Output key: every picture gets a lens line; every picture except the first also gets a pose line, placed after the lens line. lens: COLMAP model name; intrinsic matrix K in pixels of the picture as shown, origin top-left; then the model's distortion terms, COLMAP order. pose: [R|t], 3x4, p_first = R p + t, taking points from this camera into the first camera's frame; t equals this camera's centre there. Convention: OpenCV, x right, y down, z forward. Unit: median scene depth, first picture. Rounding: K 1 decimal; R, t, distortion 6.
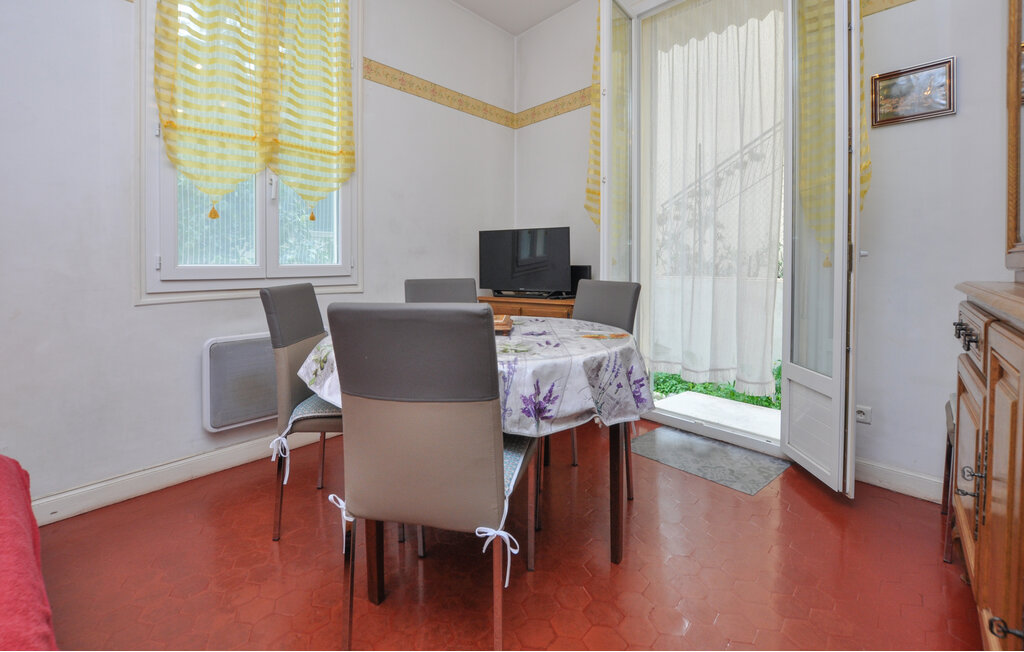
lens RADIAL K [[469.8, 0, 512.3], [0, 469.8, 272.1], [0, 0, 1]] dist [-0.013718, 0.000463]
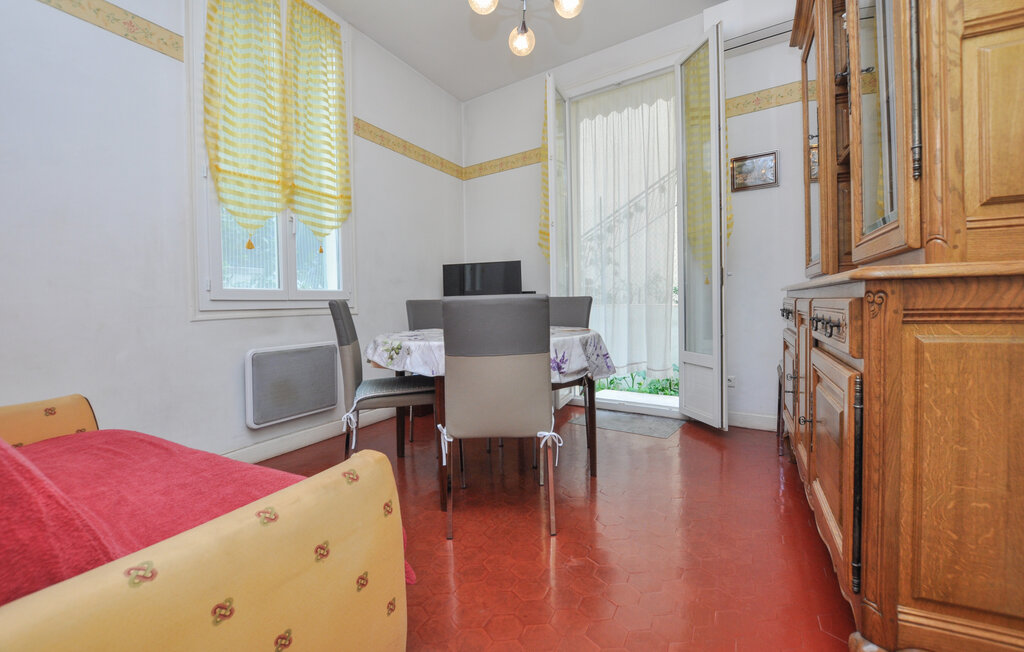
lens RADIAL K [[443.9, 0, 511.7], [0, 443.9, 312.5], [0, 0, 1]] dist [-0.000329, 0.000144]
pose [[0.975407, -0.022920, 0.219218, -0.248357], [0.022908, 0.999734, 0.002599, 0.060053], [-0.219219, 0.002486, 0.975673, -0.250642]]
